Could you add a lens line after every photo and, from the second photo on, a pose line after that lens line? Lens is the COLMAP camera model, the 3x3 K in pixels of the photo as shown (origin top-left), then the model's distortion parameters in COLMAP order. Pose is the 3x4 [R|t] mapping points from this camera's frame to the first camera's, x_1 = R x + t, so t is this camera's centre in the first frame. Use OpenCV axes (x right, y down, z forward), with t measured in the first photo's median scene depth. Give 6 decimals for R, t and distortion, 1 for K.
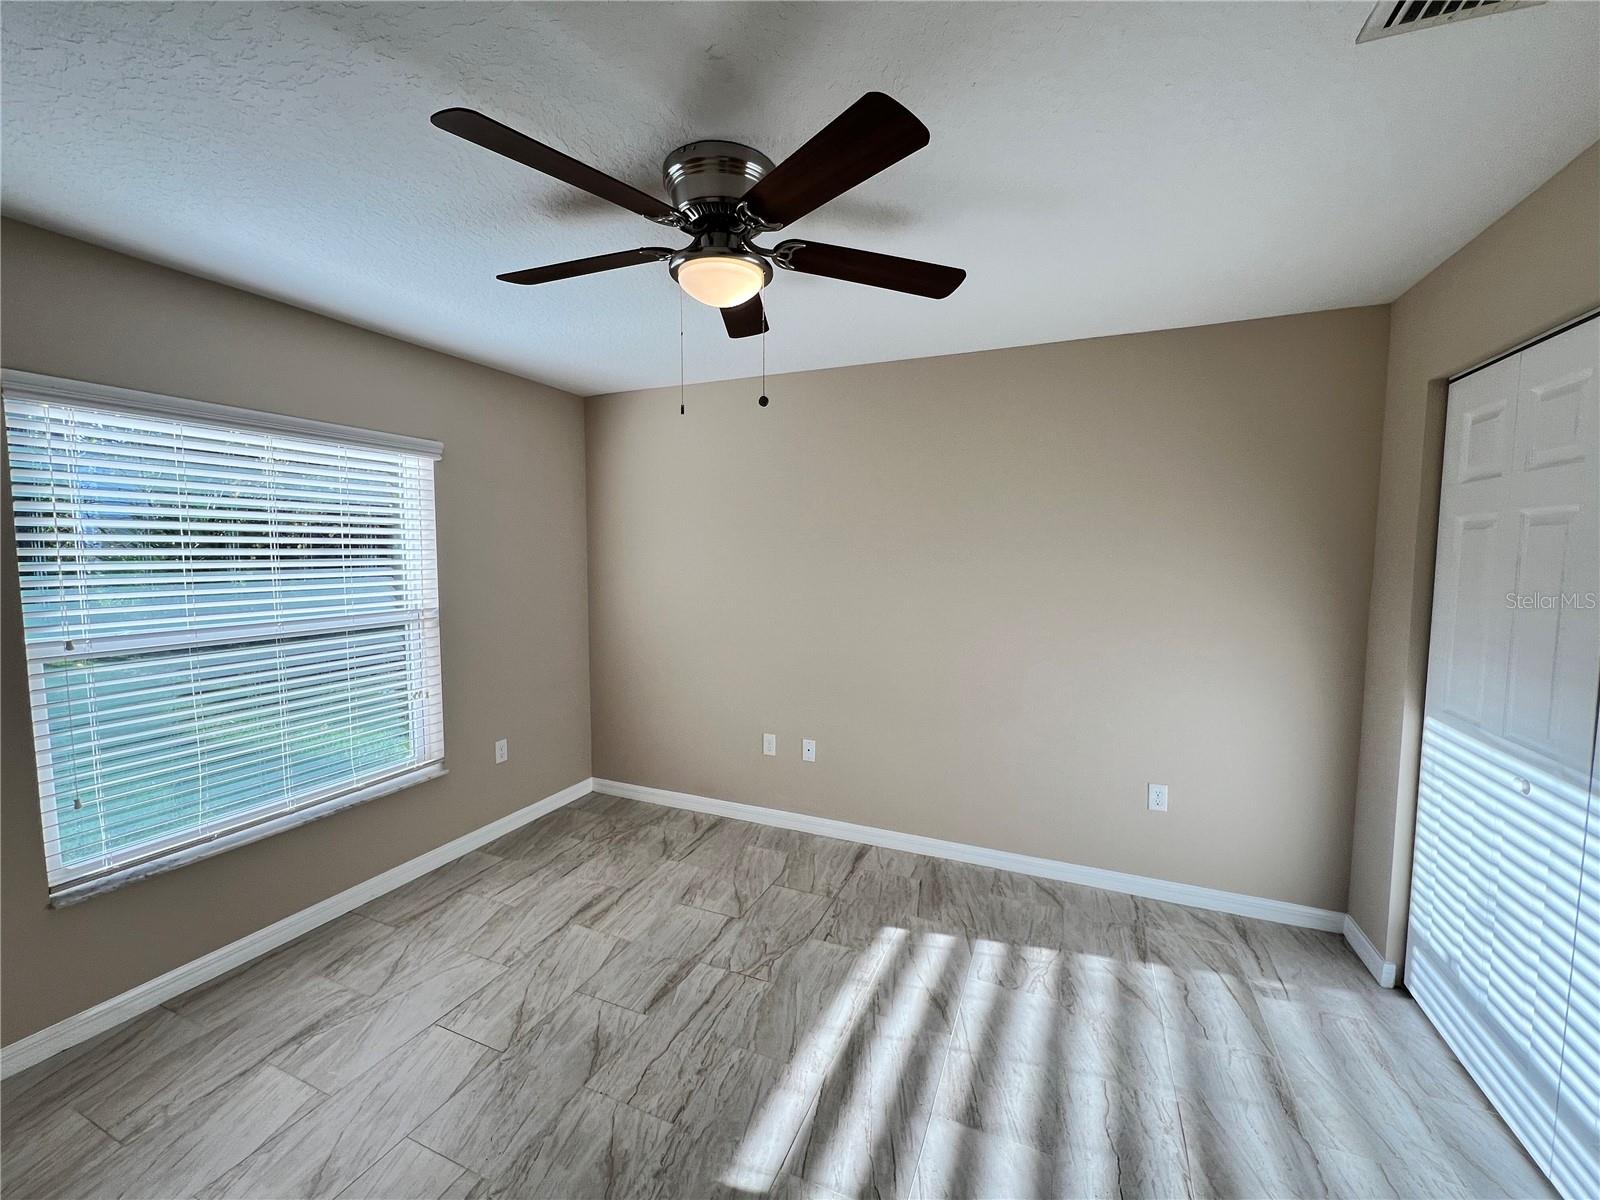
lens RADIAL K [[639.9, 0, 803.8], [0, 639.9, 598.8], [0, 0, 1]] dist [-0.000952, 0.000331]
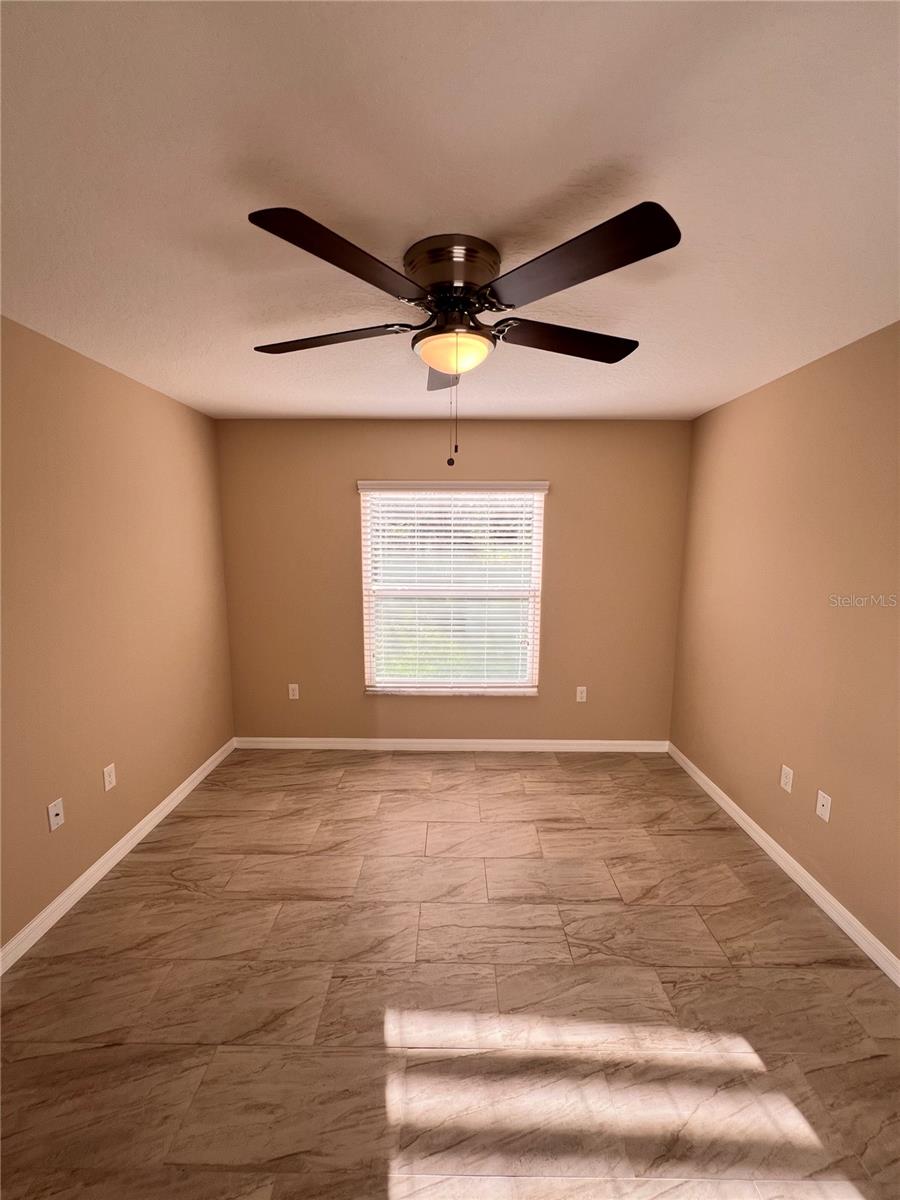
lens RADIAL K [[475.1, 0, 447.8], [0, 475.1, 602.0], [0, 0, 1]] dist [0.001151, -0.000114]
pose [[0.392980, 0.128264, -0.910558, 0.525482], [-0.072596, 0.991461, 0.108330, -0.088078], [0.916677, 0.023532, 0.398936, 0.454472]]
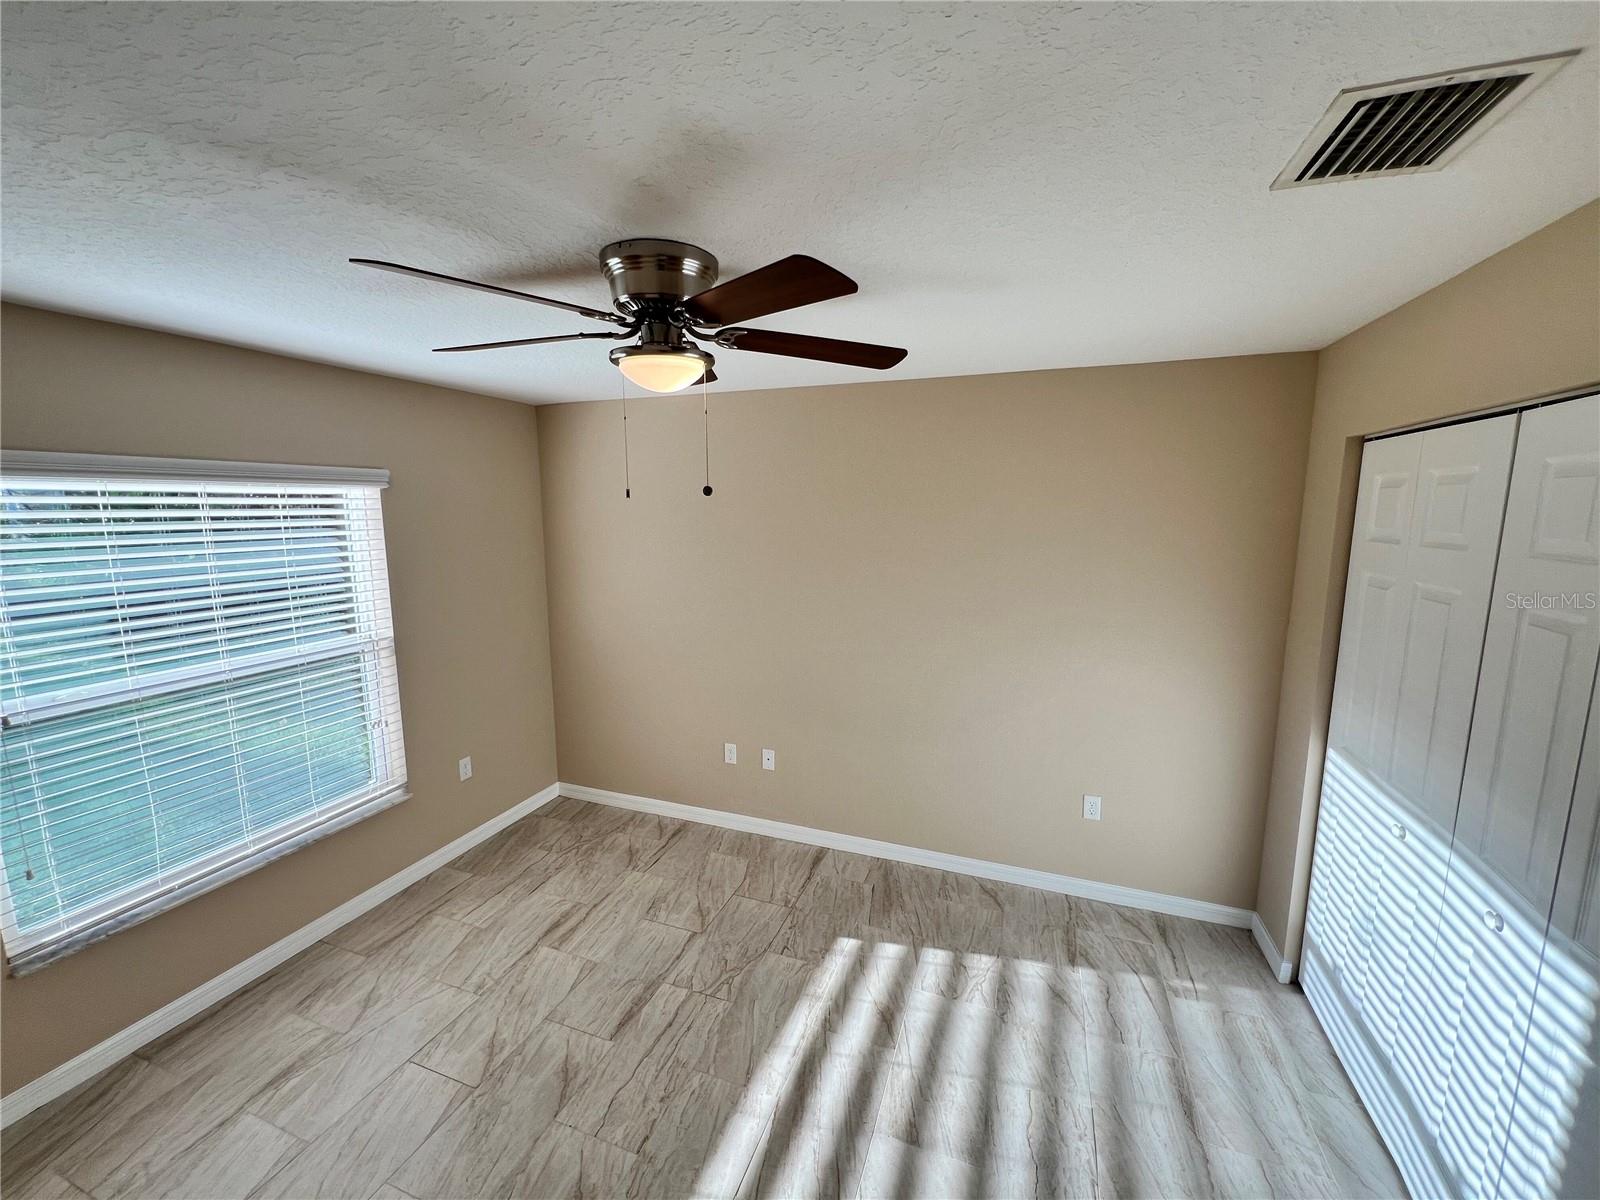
lens RADIAL K [[633.4, 0, 802.8], [0, 633.4, 601.3], [0, 0, 1]] dist [0.001151, -0.000114]
pose [[0.998752, -0.011966, 0.048500, 0.025751], [0.008453, 0.997368, 0.072008, -0.142978], [-0.049234, -0.071508, 0.996224, -0.015272]]
